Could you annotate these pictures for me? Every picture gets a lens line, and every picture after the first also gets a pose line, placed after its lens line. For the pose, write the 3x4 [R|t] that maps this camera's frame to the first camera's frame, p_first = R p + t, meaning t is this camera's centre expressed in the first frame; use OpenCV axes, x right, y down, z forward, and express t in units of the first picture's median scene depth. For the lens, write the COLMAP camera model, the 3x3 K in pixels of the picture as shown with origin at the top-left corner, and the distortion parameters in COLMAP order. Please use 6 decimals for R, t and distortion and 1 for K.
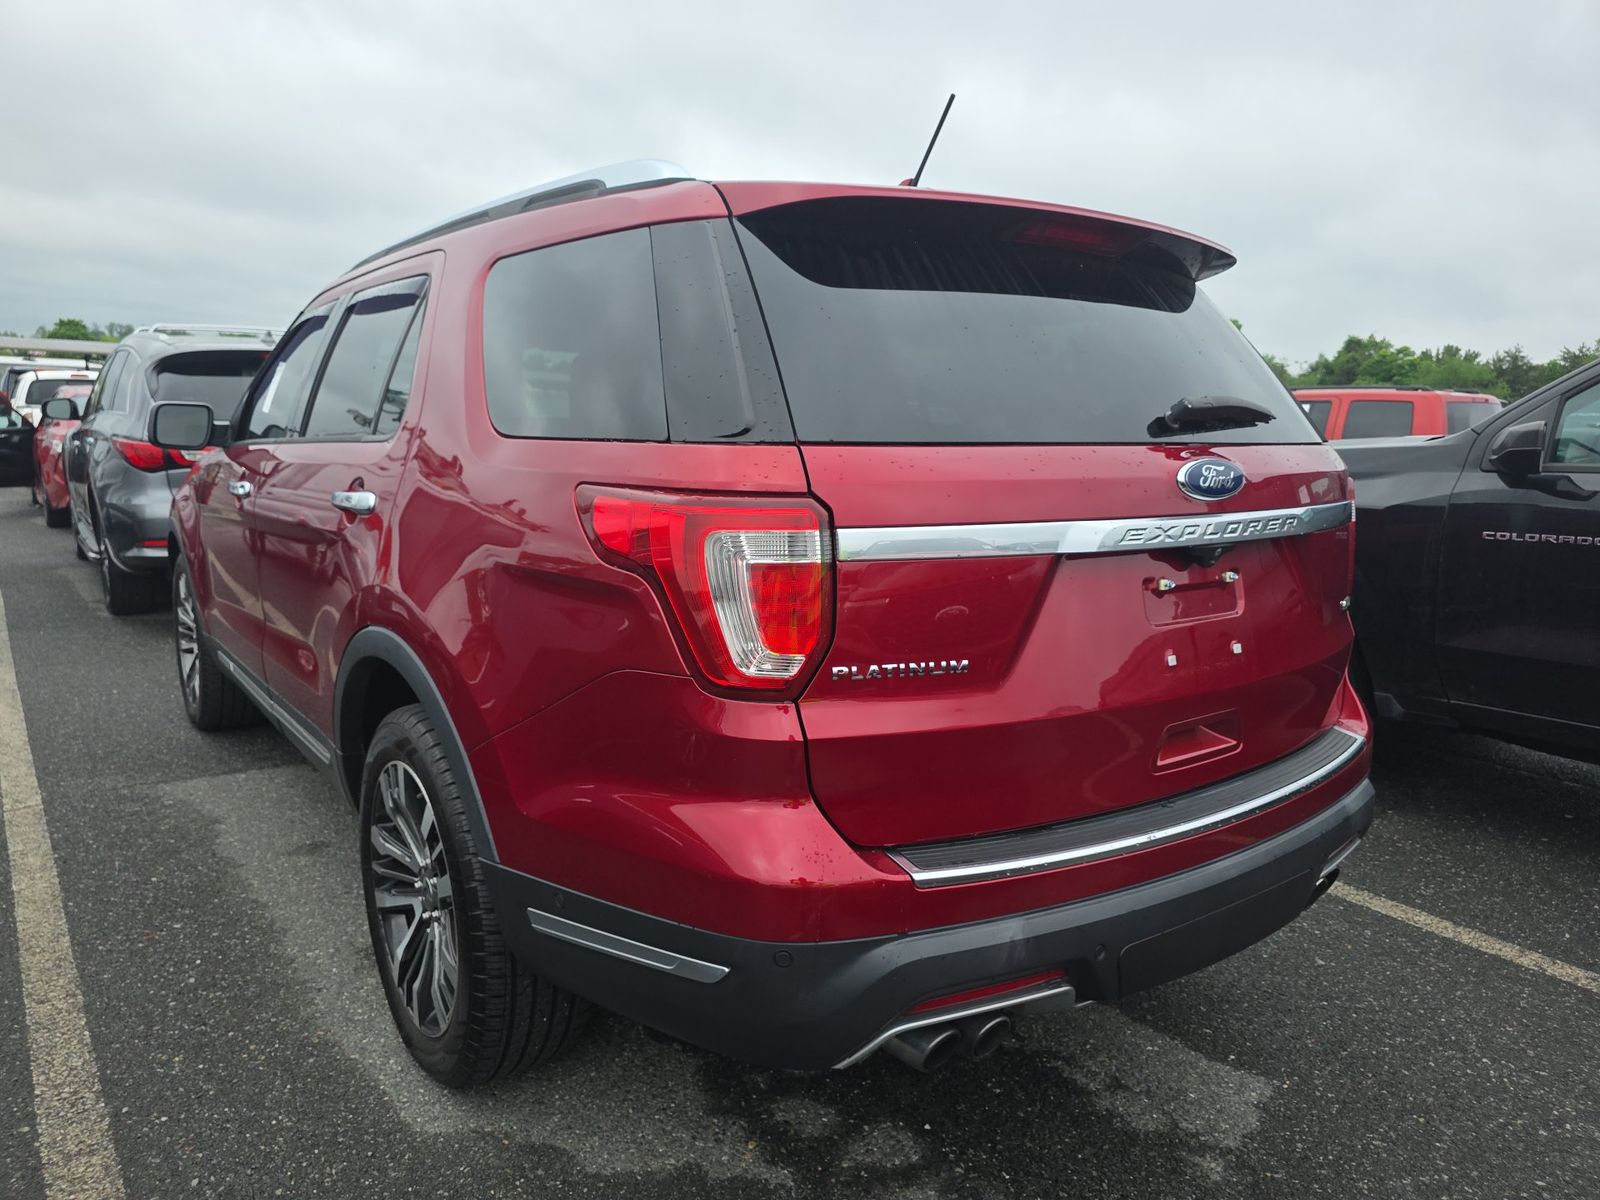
lens RADIAL K [[1100.1, 0, 794.8], [0, 1100.1, 602.5], [0, 0, 1]] dist [0.041024, -0.040663]
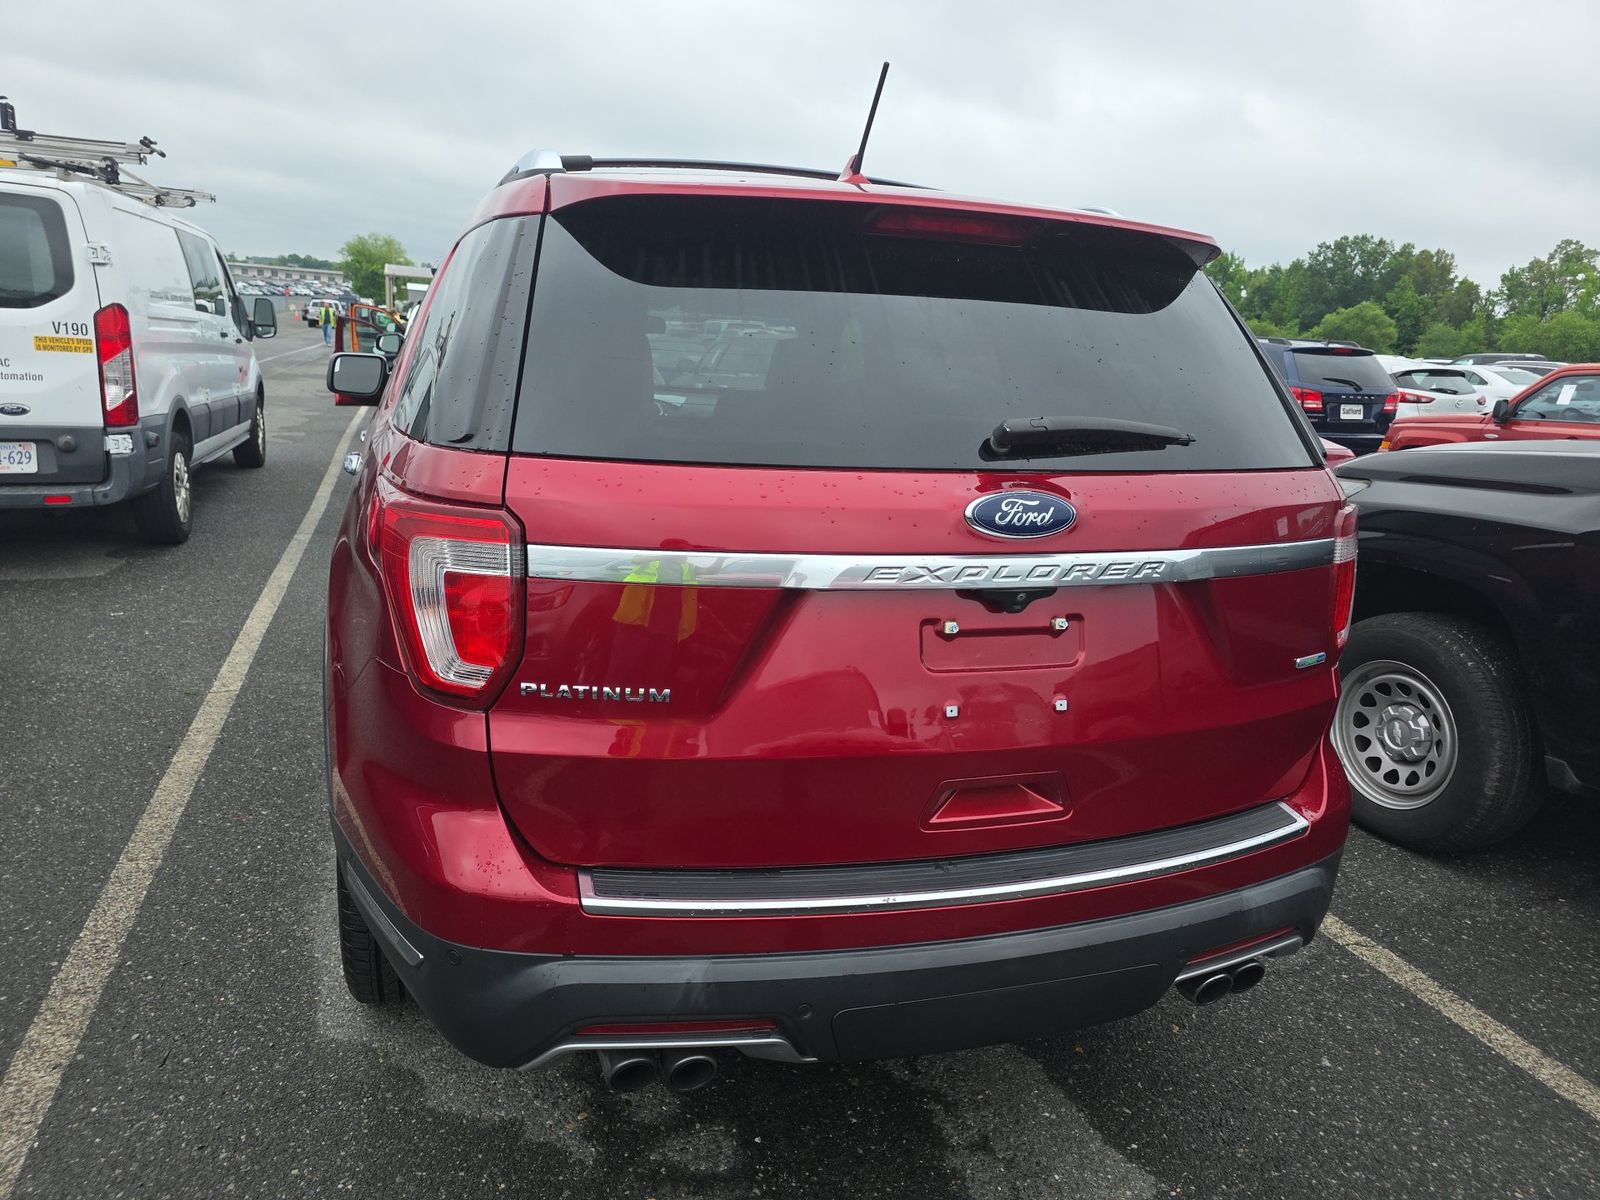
lens RADIAL K [[1100.1, 0, 800.2], [0, 1100.1, 603.7], [0, 0, 1]] dist [0.041024, -0.040663]
pose [[0.949948, 0.101176, -0.295571, 0.479383], [-0.084848, 0.994099, 0.067590, -0.085741], [0.300665, -0.039129, 0.952927, 0.108375]]
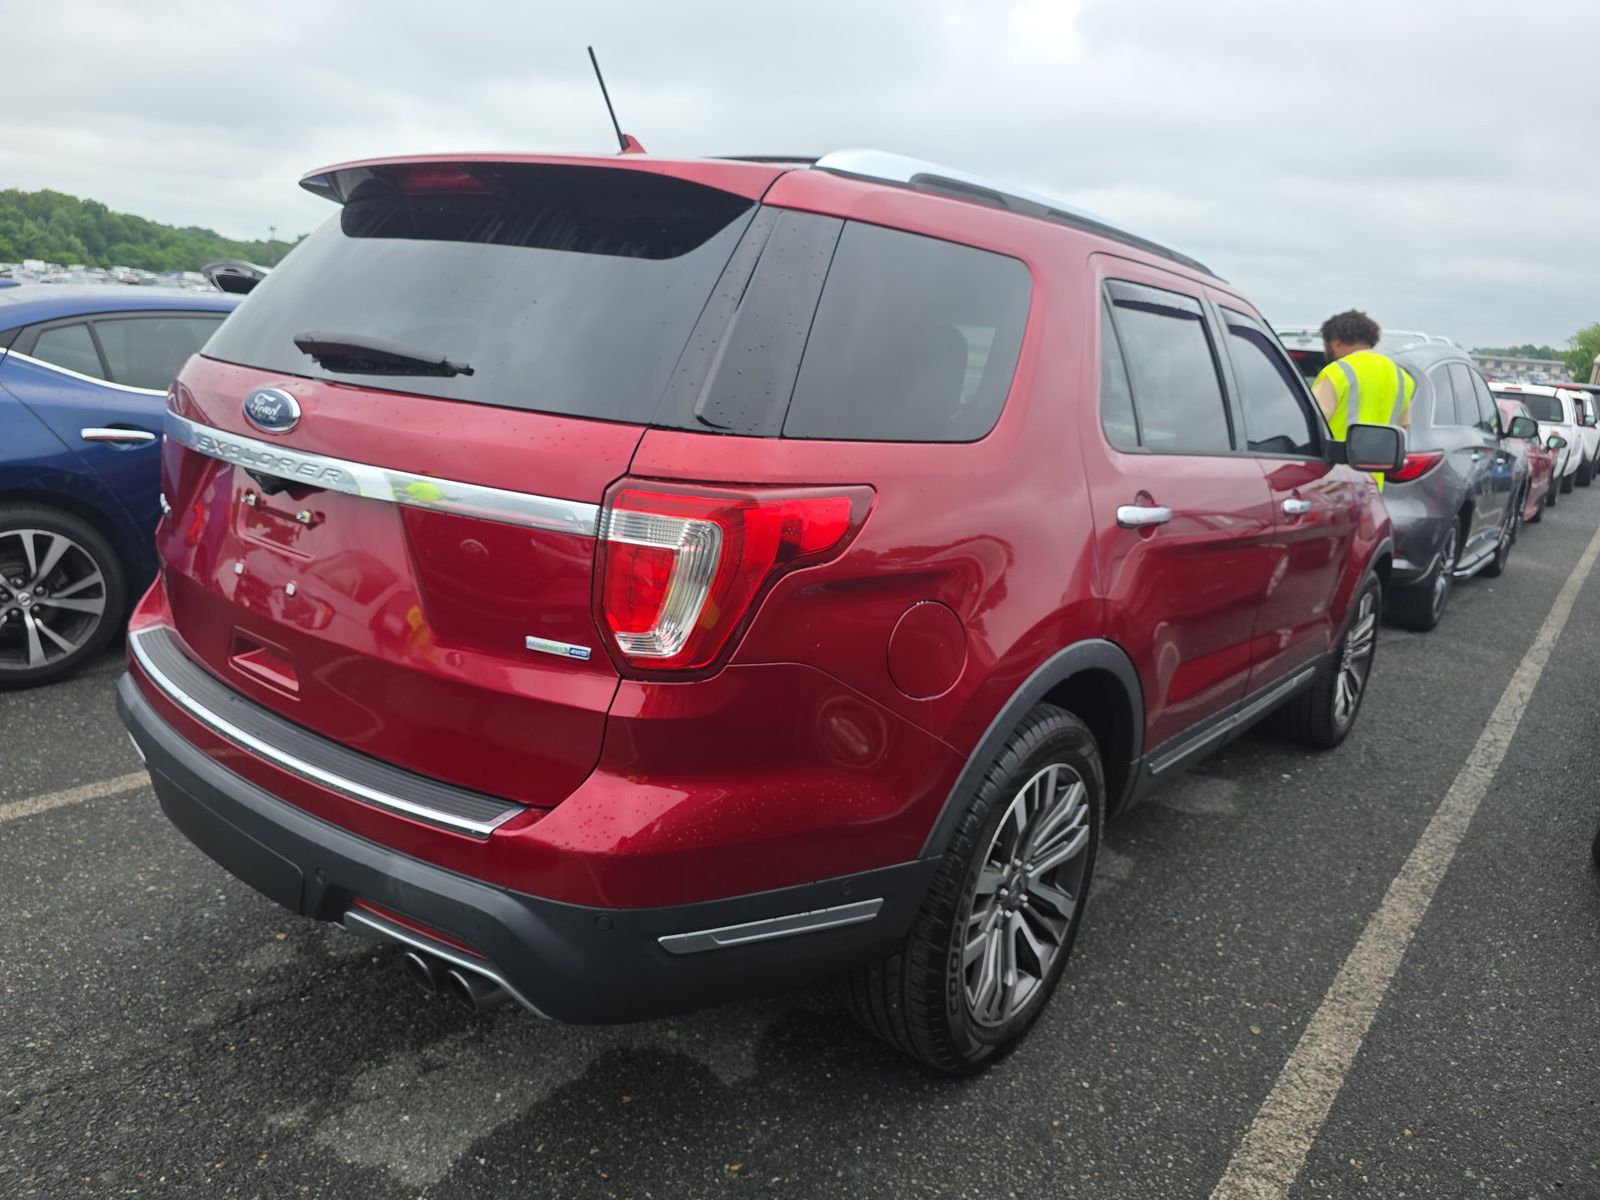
lens RADIAL K [[1100.1, 0, 776.3], [0, 1100.1, 574.7], [0, 0, 1]] dist [0.041024, -0.040663]
pose [[0.239303, 0.199774, -0.950171, 1.509849], [-0.240508, 0.960303, 0.141331, -0.223760], [0.940686, 0.194703, 0.277850, 1.194469]]
